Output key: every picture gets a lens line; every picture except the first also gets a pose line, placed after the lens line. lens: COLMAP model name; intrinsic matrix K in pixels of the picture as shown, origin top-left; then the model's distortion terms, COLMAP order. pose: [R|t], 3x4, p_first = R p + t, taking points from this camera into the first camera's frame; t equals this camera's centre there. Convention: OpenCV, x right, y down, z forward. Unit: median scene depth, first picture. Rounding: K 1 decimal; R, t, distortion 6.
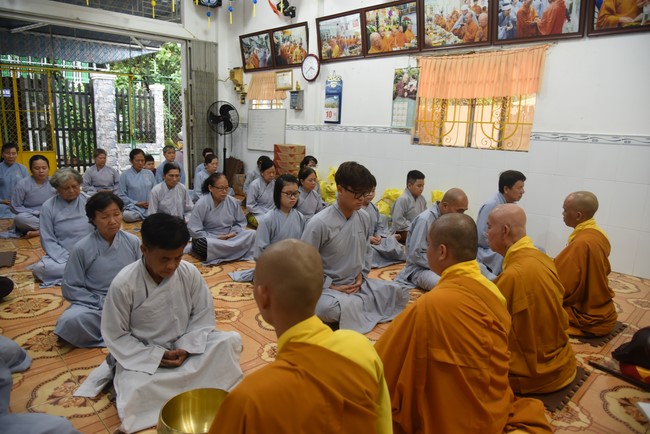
lens RADIAL K [[447.6, 0, 325.0], [0, 447.6, 217.0], [0, 0, 1]] dist [-0.036167, 0.006634]
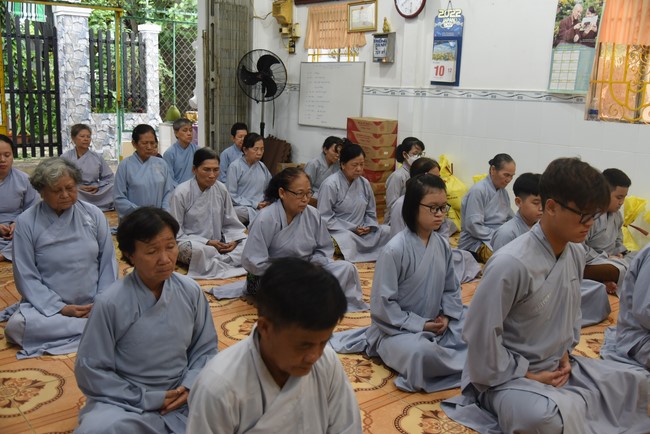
lens RADIAL K [[662.4, 0, 325.0], [0, 662.4, 217.0], [0, 0, 1]] dist [-0.015483, 0.014602]
pose [[0.997991, 0.012189, -0.062172, -0.082572], [-0.012467, 0.999914, -0.004083, -0.016740], [0.062117, 0.004850, 0.998057, 0.057142]]
